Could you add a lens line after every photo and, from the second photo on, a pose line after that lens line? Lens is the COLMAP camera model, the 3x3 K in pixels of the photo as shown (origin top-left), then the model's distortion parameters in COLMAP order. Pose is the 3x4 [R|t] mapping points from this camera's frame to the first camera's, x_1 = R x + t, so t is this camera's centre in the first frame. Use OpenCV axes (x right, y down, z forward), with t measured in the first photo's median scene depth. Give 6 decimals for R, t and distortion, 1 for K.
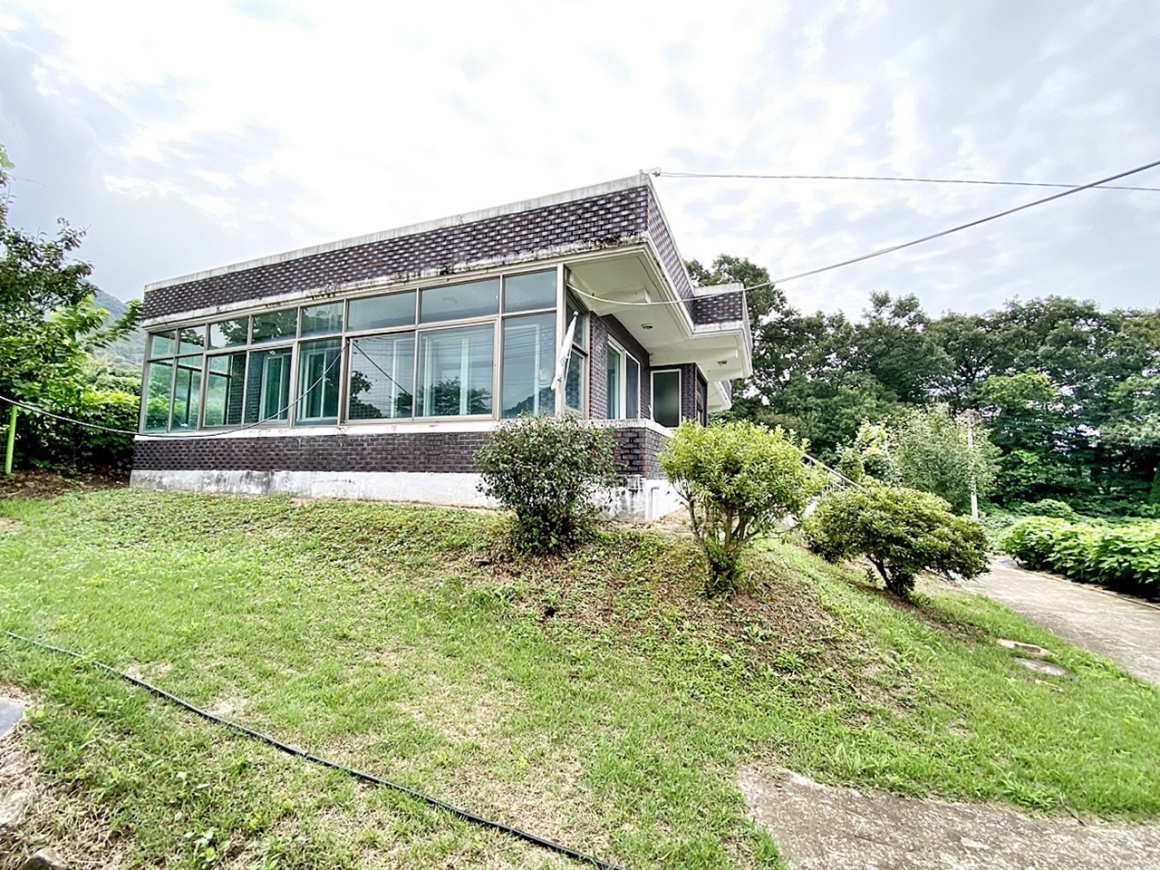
lens RADIAL K [[469.6, 0, 578.8], [0, 469.6, 440.9], [0, 0, 1]] dist [-0.000370, -0.009685]
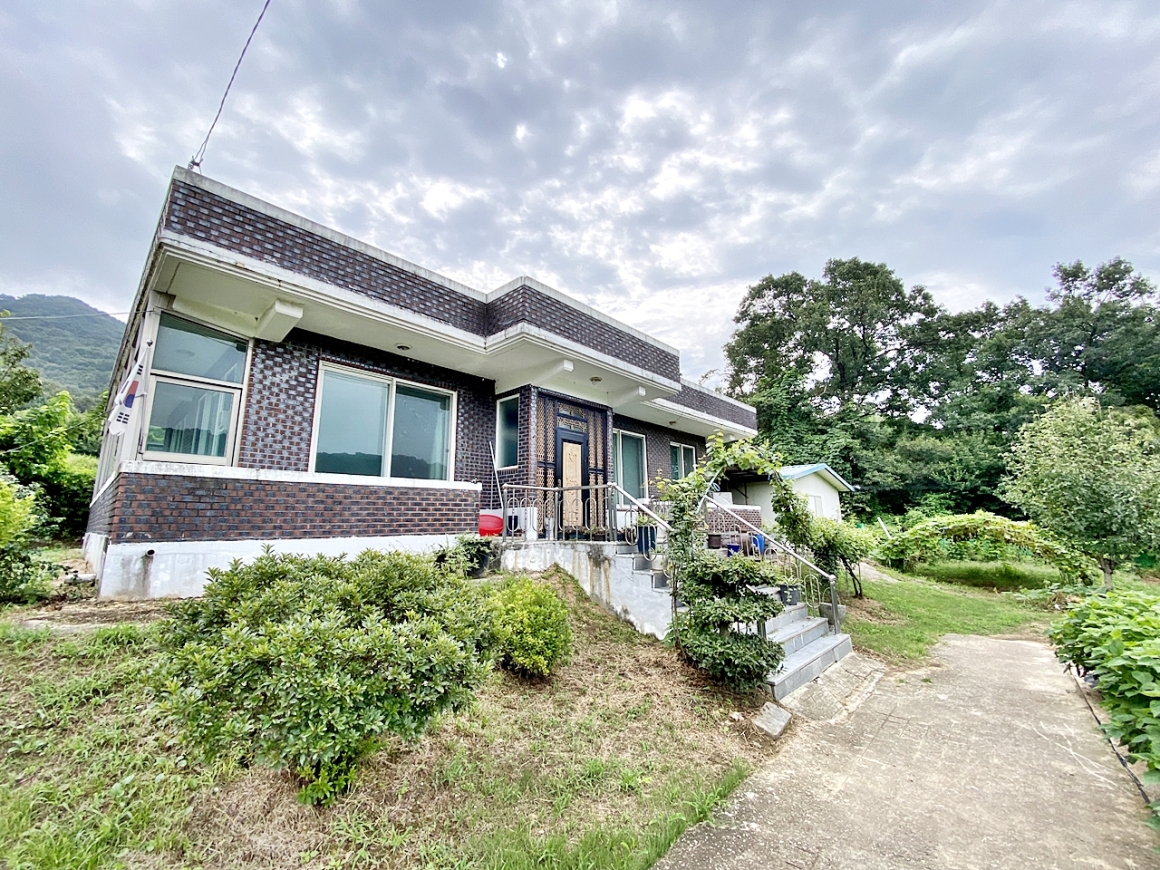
lens RADIAL K [[469.6, 0, 584.2], [0, 469.6, 445.9], [0, 0, 1]] dist [-0.000370, -0.009685]
pose [[0.938023, -0.084180, -0.336193, 0.158733], [0.052343, 0.993336, -0.102678, 0.006395], [0.342596, 0.078717, 0.936179, 0.079245]]
